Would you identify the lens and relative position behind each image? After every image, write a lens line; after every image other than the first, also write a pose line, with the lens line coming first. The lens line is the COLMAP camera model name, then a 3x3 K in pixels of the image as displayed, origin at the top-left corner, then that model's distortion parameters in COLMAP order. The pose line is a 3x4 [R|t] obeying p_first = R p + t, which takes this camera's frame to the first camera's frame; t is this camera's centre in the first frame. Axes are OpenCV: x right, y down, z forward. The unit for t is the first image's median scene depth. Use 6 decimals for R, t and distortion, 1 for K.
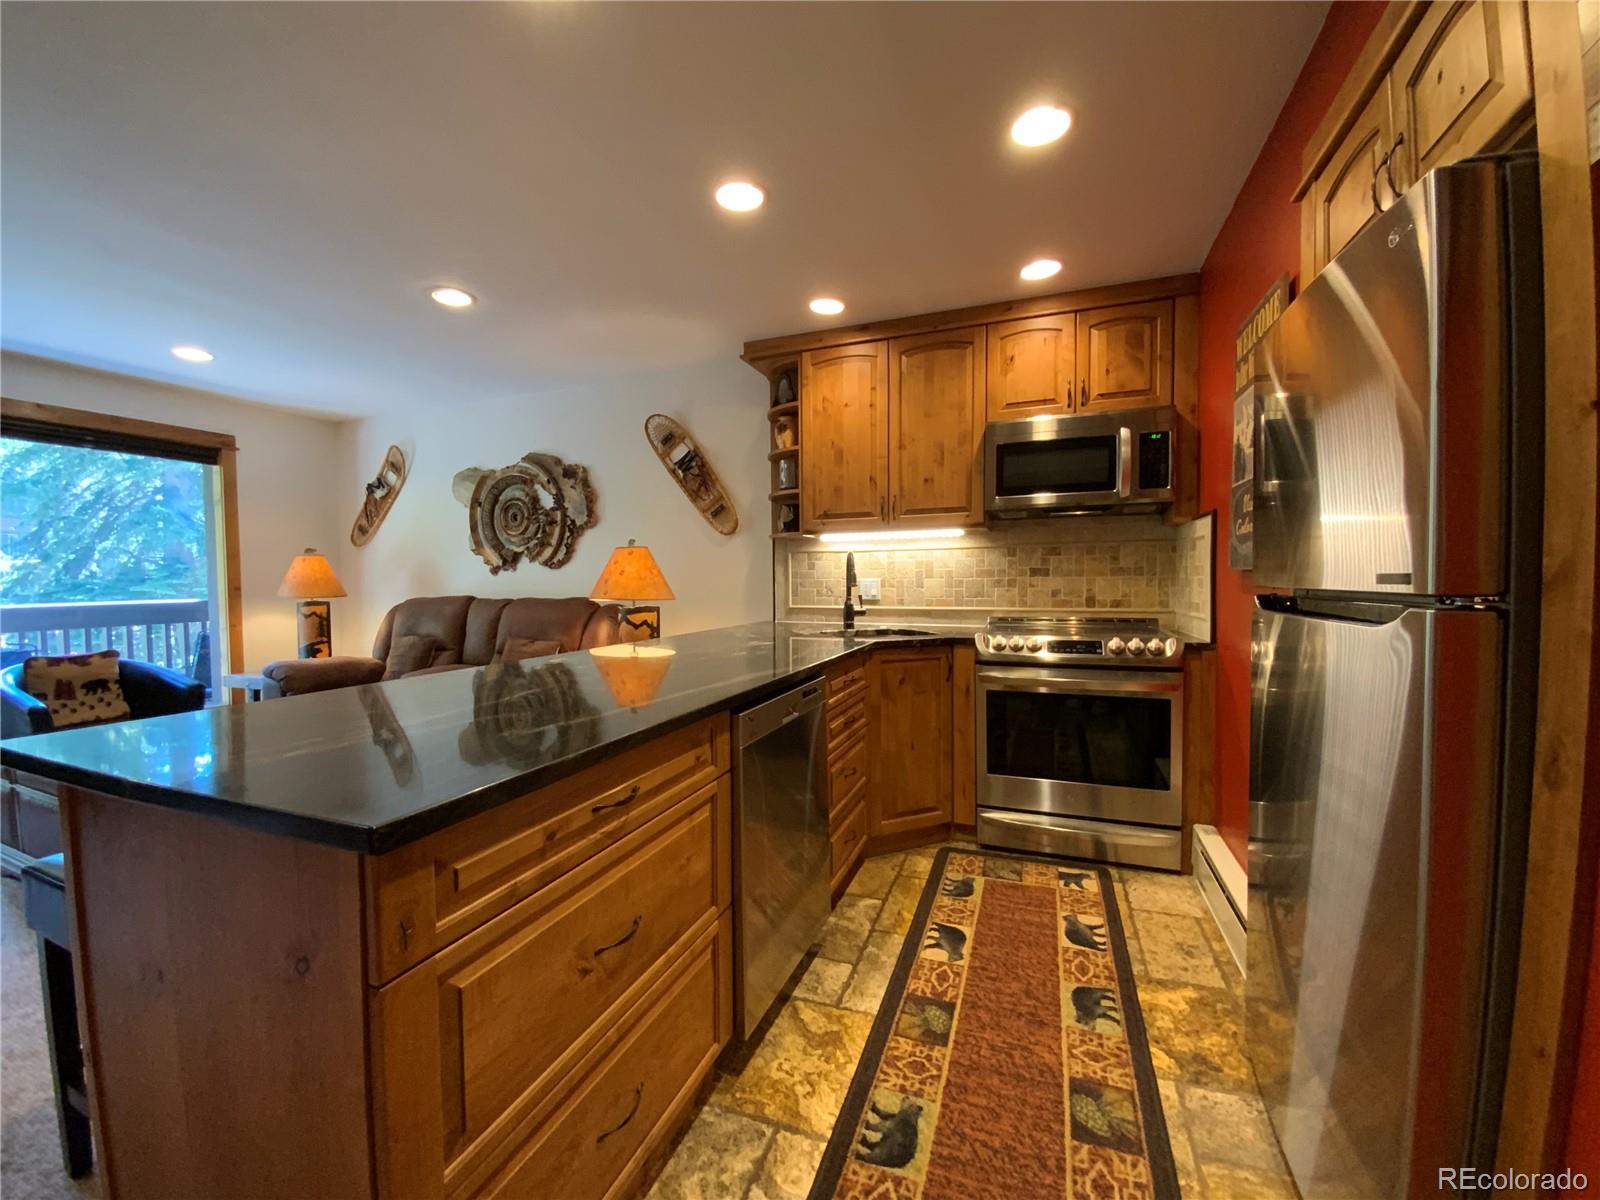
lens RADIAL K [[643.5, 0, 798.8], [0, 643.5, 602.3], [0, 0, 1]] dist [0.019228, -0.016850]
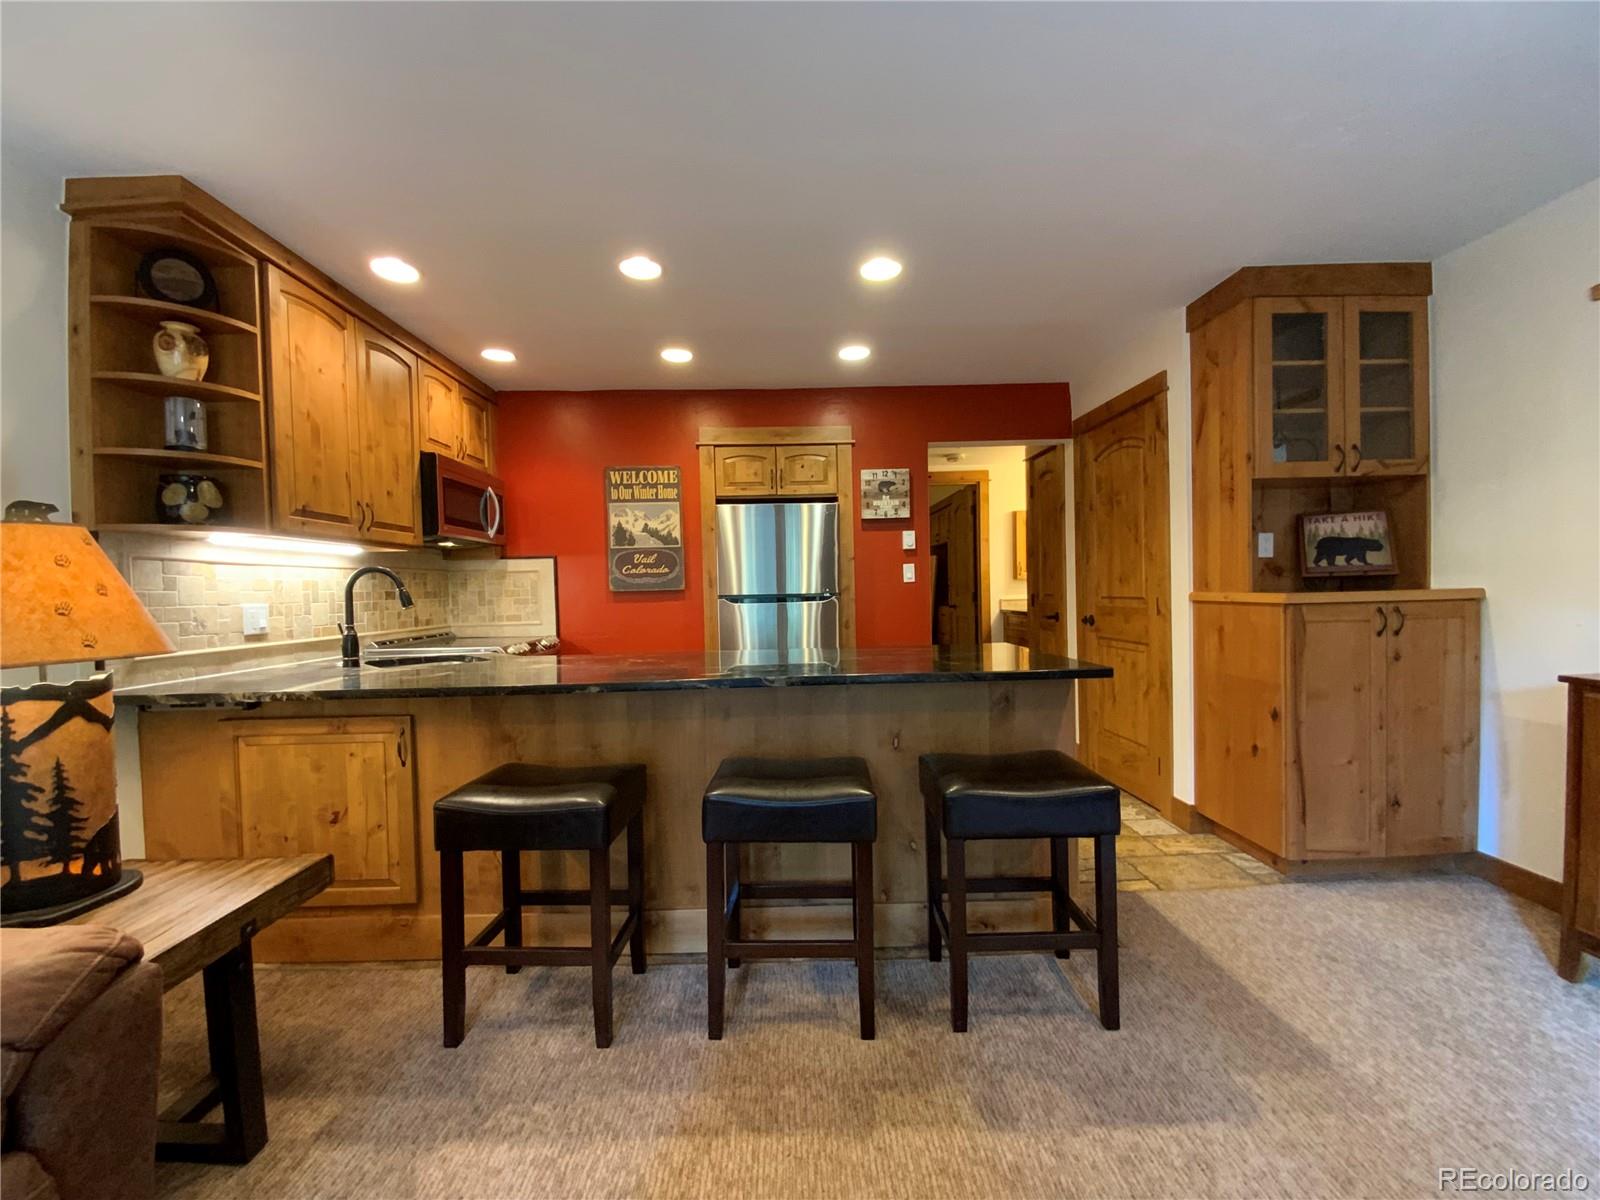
lens RADIAL K [[643.5, 0, 798.7], [0, 643.5, 603.6], [0, 0, 1]] dist [0.019228, -0.016850]
pose [[-0.379423, -0.002488, 0.925220, -0.857104], [0.064777, 0.997471, 0.029247, -0.022614], [-0.922953, 0.071030, -0.378302, 0.810850]]
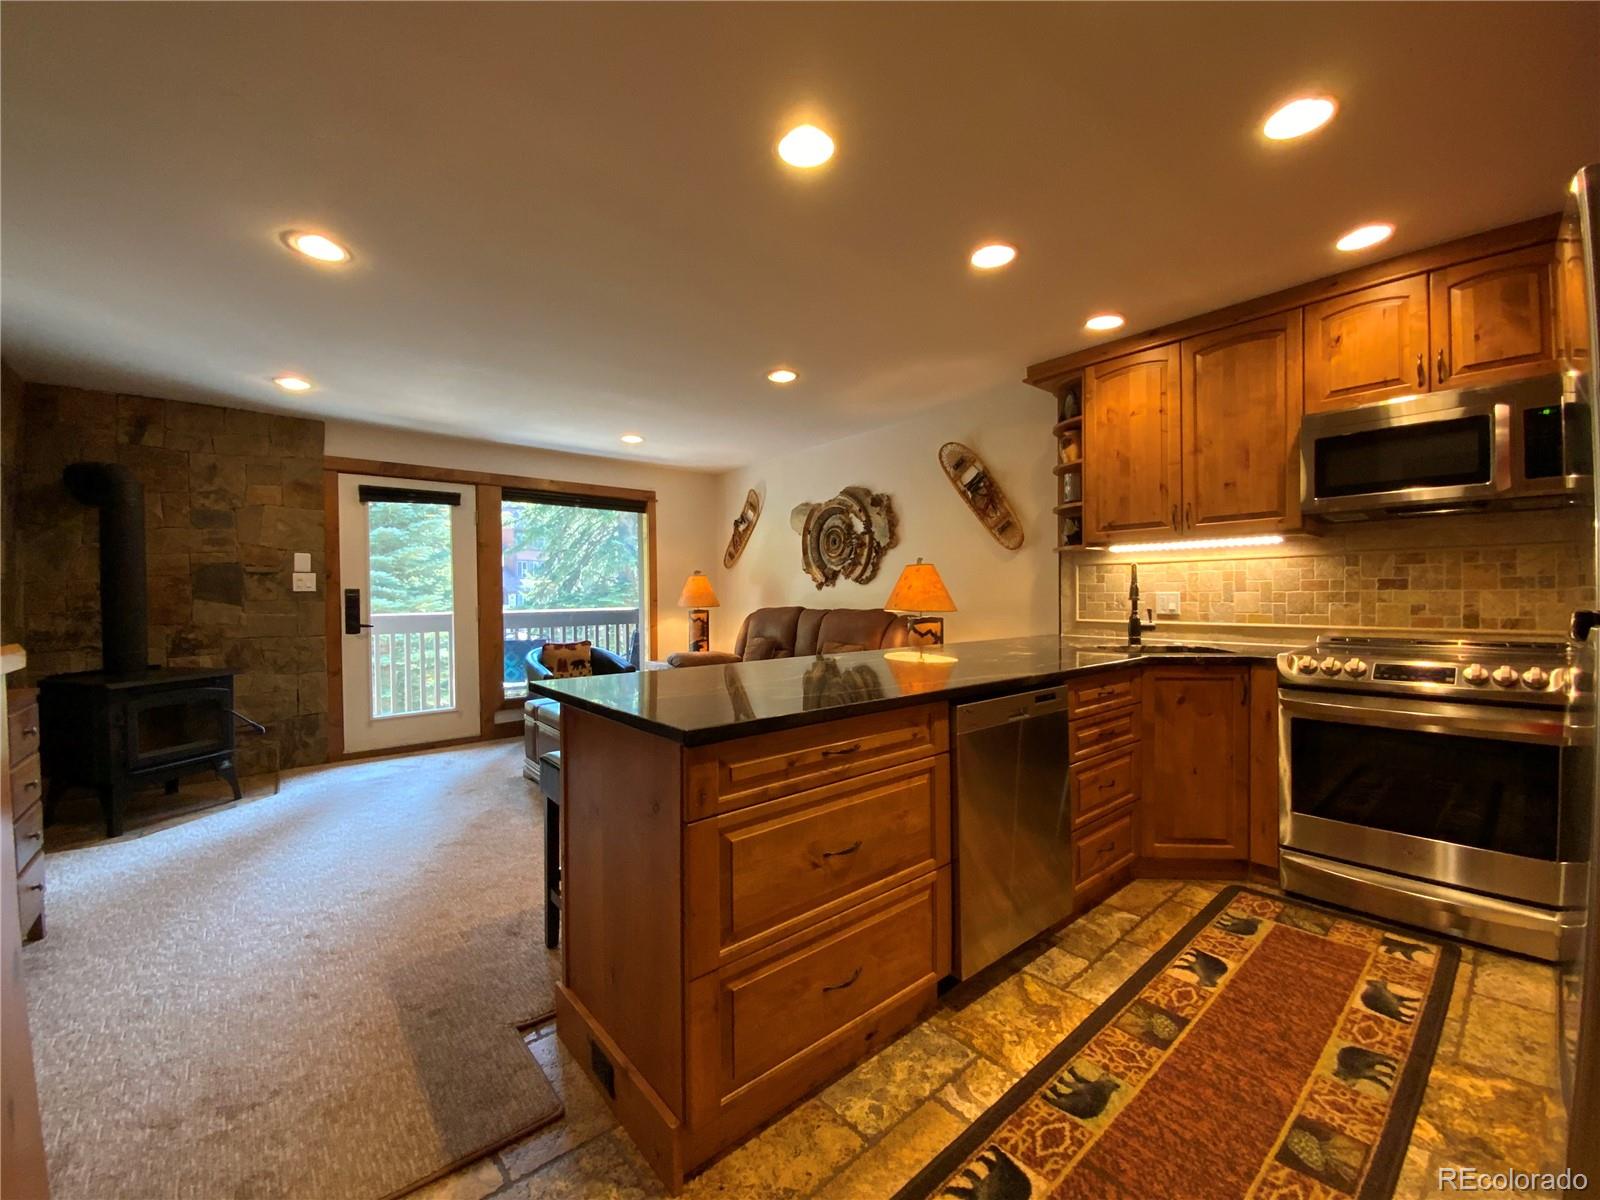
lens RADIAL K [[643.5, 0, 801.0], [0, 643.5, 601.6], [0, 0, 1]] dist [0.019228, -0.016850]
pose [[0.877244, 0.004962, -0.480019, 0.107291], [-0.015571, 0.999714, -0.018124, 0.002972], [0.479792, 0.023374, 0.877071, -0.095802]]
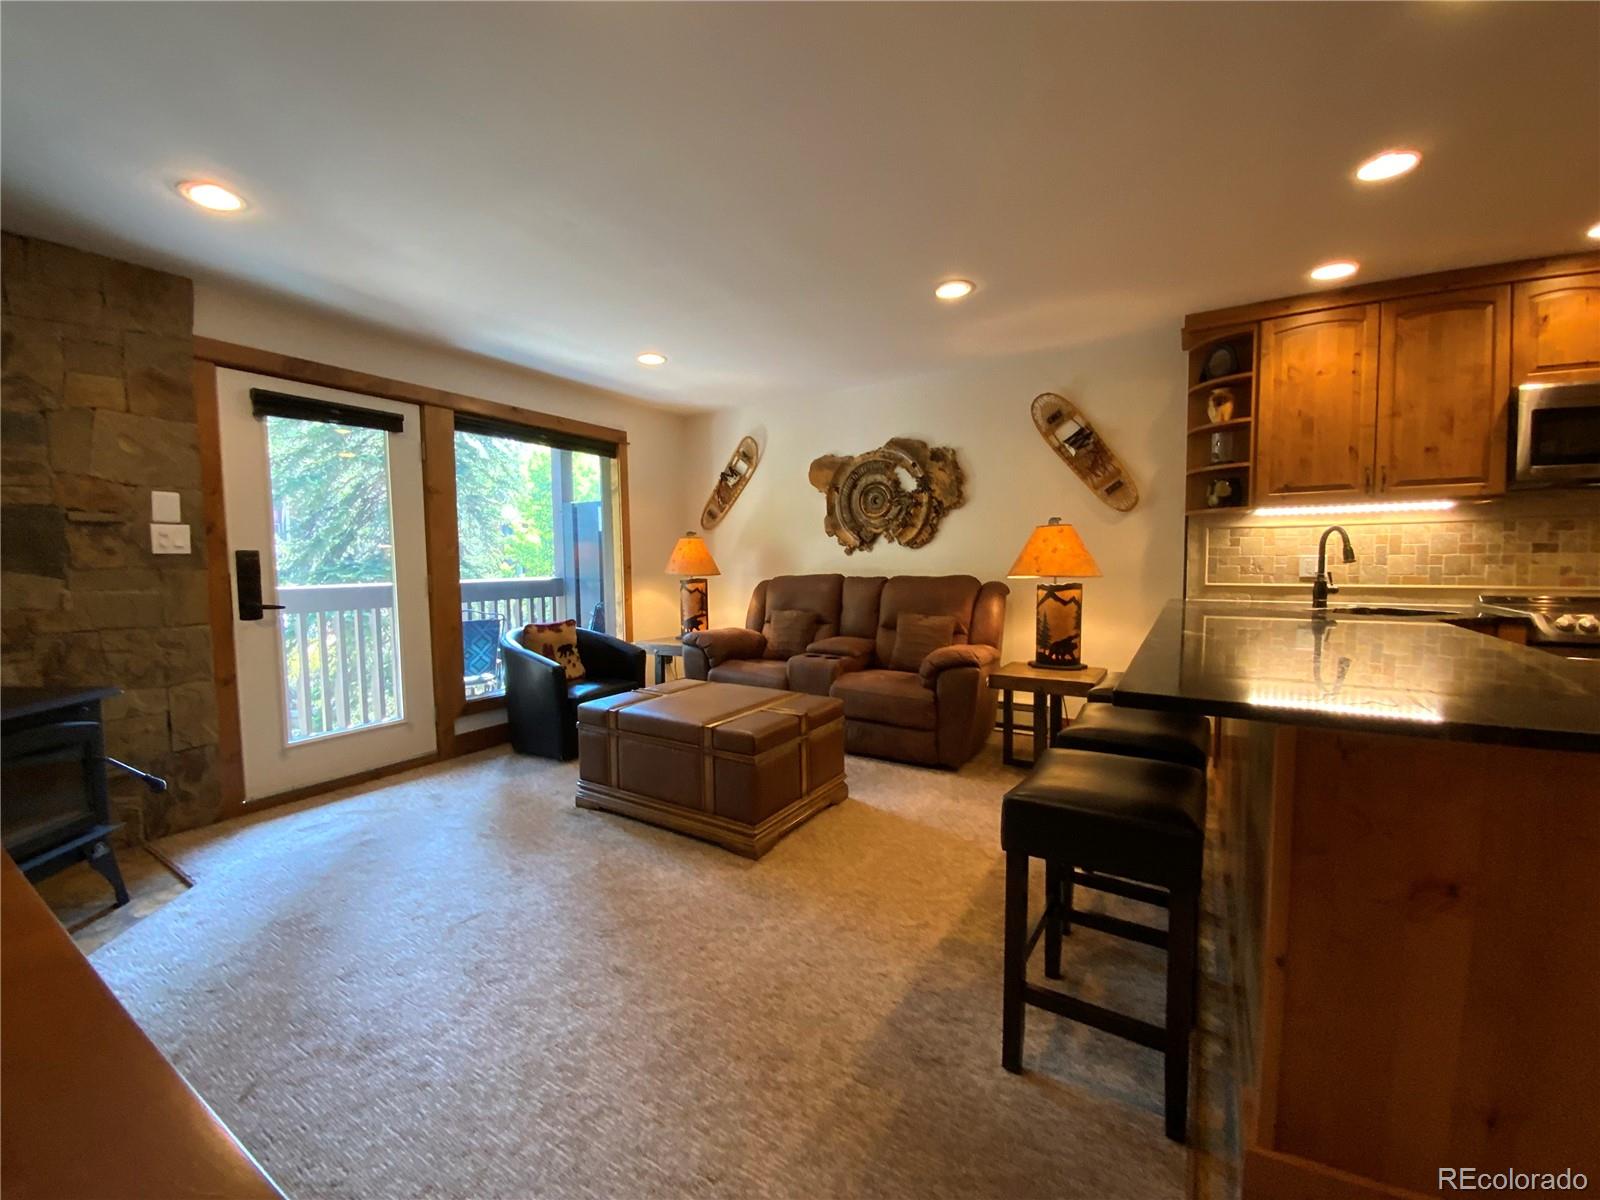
lens RADIAL K [[643.5, 0, 799.3], [0, 643.5, 601.2], [0, 0, 1]] dist [0.019228, -0.016850]
pose [[0.984467, 0.008586, -0.175359, -0.530625], [-0.003804, 0.999612, 0.027587, 0.008711], [0.175527, -0.026491, 0.984118, -0.091950]]
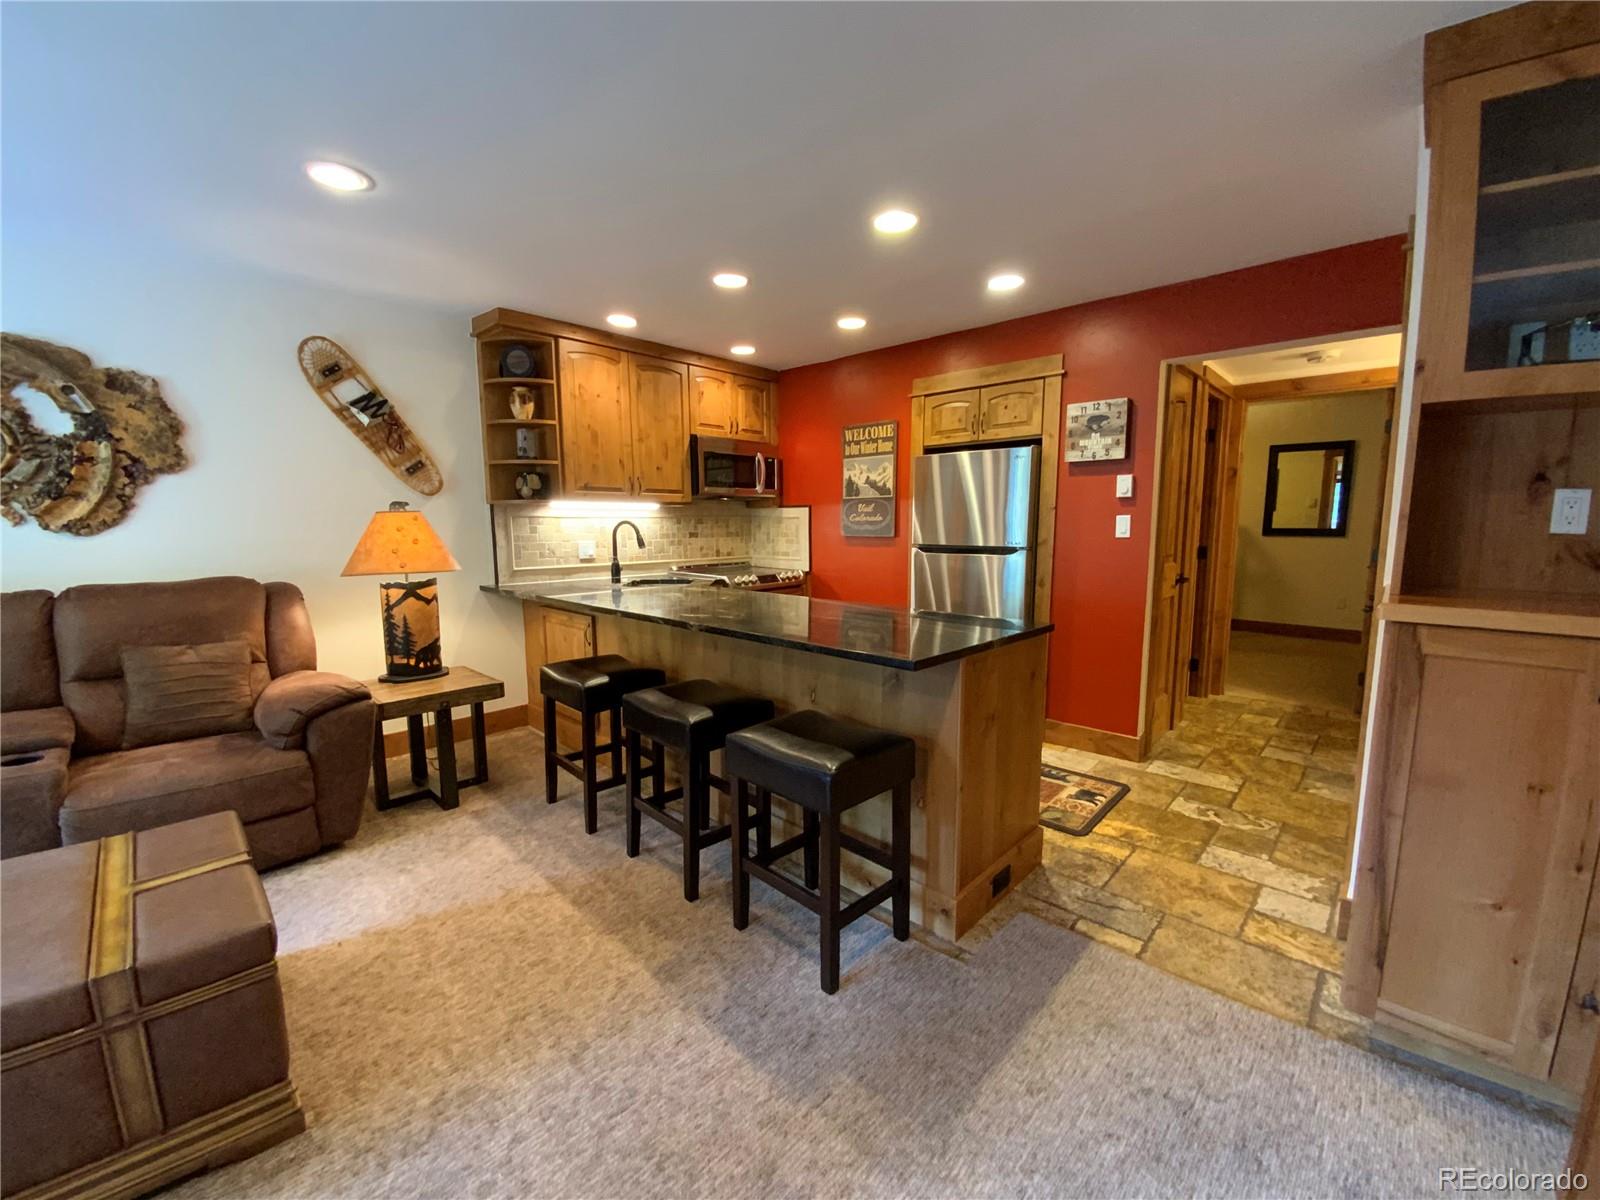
lens RADIAL K [[643.5, 0, 799.0], [0, 643.5, 605.1], [0, 0, 1]] dist [0.019228, -0.016850]
pose [[0.380632, -0.113461, 0.917740, -0.953981], [0.036226, 0.993512, 0.107804, -0.038311], [-0.924017, -0.007788, 0.382272, 0.201758]]
